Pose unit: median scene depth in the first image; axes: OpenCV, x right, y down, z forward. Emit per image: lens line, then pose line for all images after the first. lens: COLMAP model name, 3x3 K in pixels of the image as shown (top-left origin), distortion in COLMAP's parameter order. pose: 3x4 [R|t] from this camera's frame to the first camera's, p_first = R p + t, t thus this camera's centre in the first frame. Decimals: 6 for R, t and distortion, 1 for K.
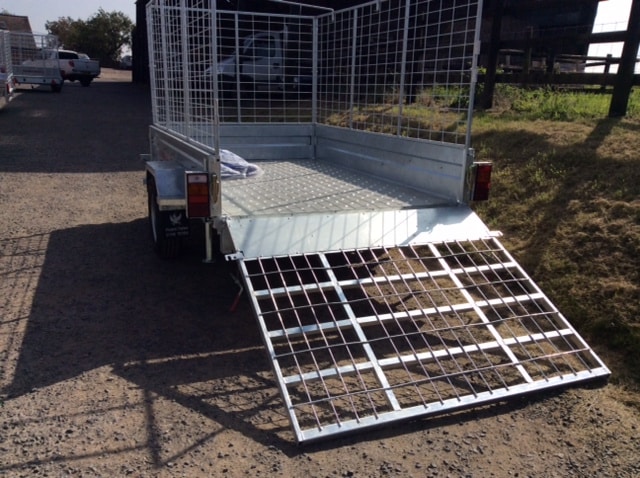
lens RADIAL K [[569.5, 0, 320.0], [0, 569.5, 239.0], [0, 0, 1]] dist [0.117348, -0.209863]
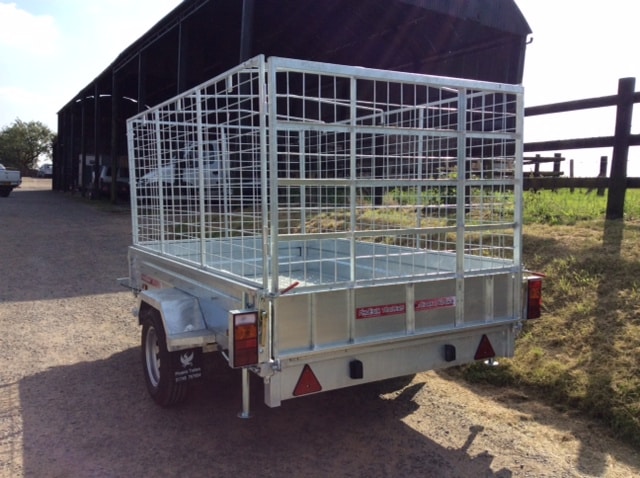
lens RADIAL K [[569.5, 0, 320.0], [0, 569.5, 239.0], [0, 0, 1]] dist [0.117348, -0.209863]
pose [[0.990465, -0.041919, 0.131233, -0.125583], [0.063253, 0.984616, -0.162883, -0.046525], [-0.122387, 0.169631, 0.977879, 0.089983]]
